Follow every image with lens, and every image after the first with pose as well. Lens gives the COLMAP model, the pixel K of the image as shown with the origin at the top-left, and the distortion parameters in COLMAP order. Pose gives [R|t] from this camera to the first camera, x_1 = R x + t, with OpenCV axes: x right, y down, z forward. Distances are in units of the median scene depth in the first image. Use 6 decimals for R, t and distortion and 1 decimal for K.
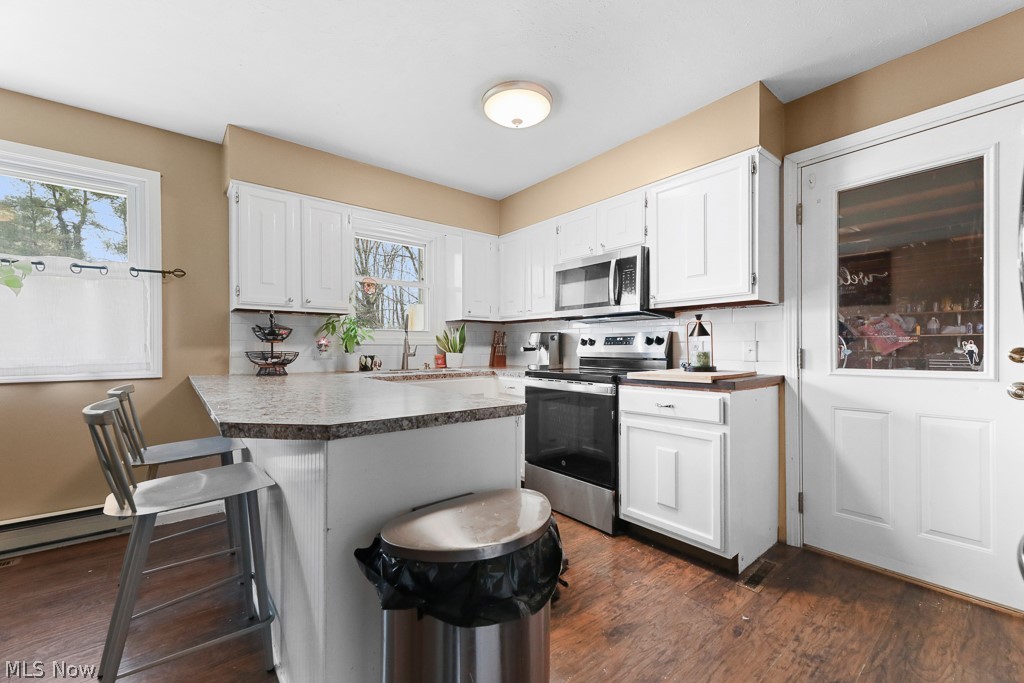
lens RADIAL K [[415.3, 0, 512.2], [0, 415.3, 350.8], [0, 0, 1]] dist [0.007643, -0.000055]
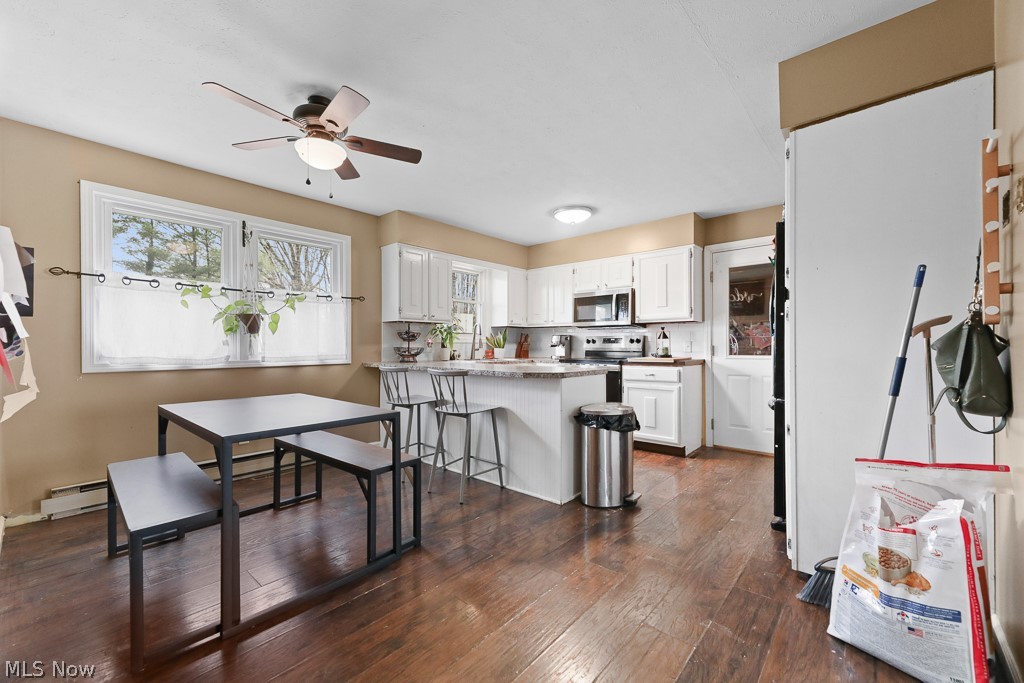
lens RADIAL K [[426.6, 0, 507.0], [0, 426.6, 346.6], [0, 0, 1]] dist [0.007486, -0.000308]
pose [[0.985553, -0.001108, 0.169364, -0.504592], [0.001279, 0.999999, -0.000903, 0.000681], [-0.169363, 0.001107, 0.985553, -0.686324]]
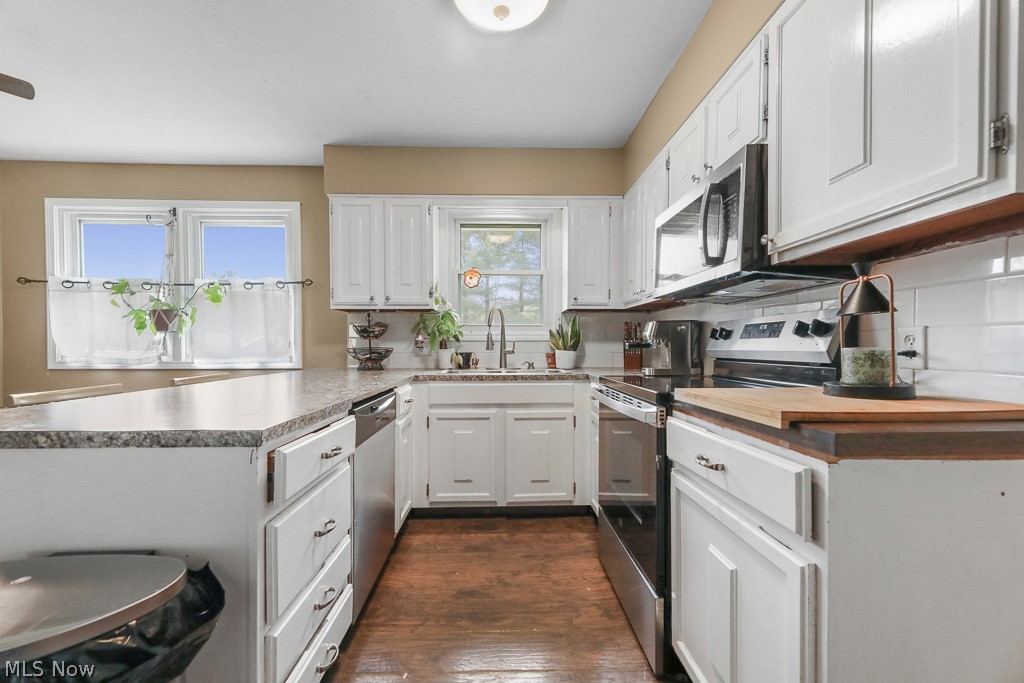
lens RADIAL K [[415.3, 0, 512.2], [0, 415.3, 350.8], [0, 0, 1]] dist [0.007643, -0.000055]
pose [[0.791660, 0.006595, -0.610926, 0.382097], [-0.003283, 0.999973, 0.006540, 0.001449], [0.610953, -0.003172, 0.791661, 0.391196]]
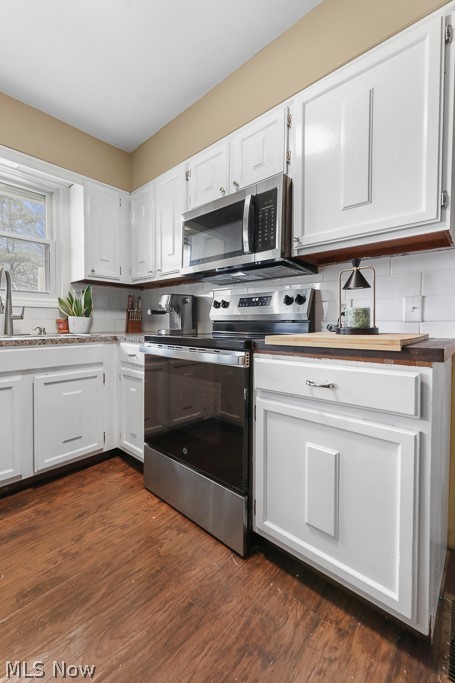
lens RADIAL K [[284.5, 0, 222.9], [0, 284.5, 331.4], [0, 0, 1]] dist [0.007486, -0.000308]
pose [[0.990234, 0.000804, 0.139410, 0.119475], [-0.003959, 0.999742, 0.022353, 0.030104], [-0.139356, -0.022687, 0.989982, 0.460083]]
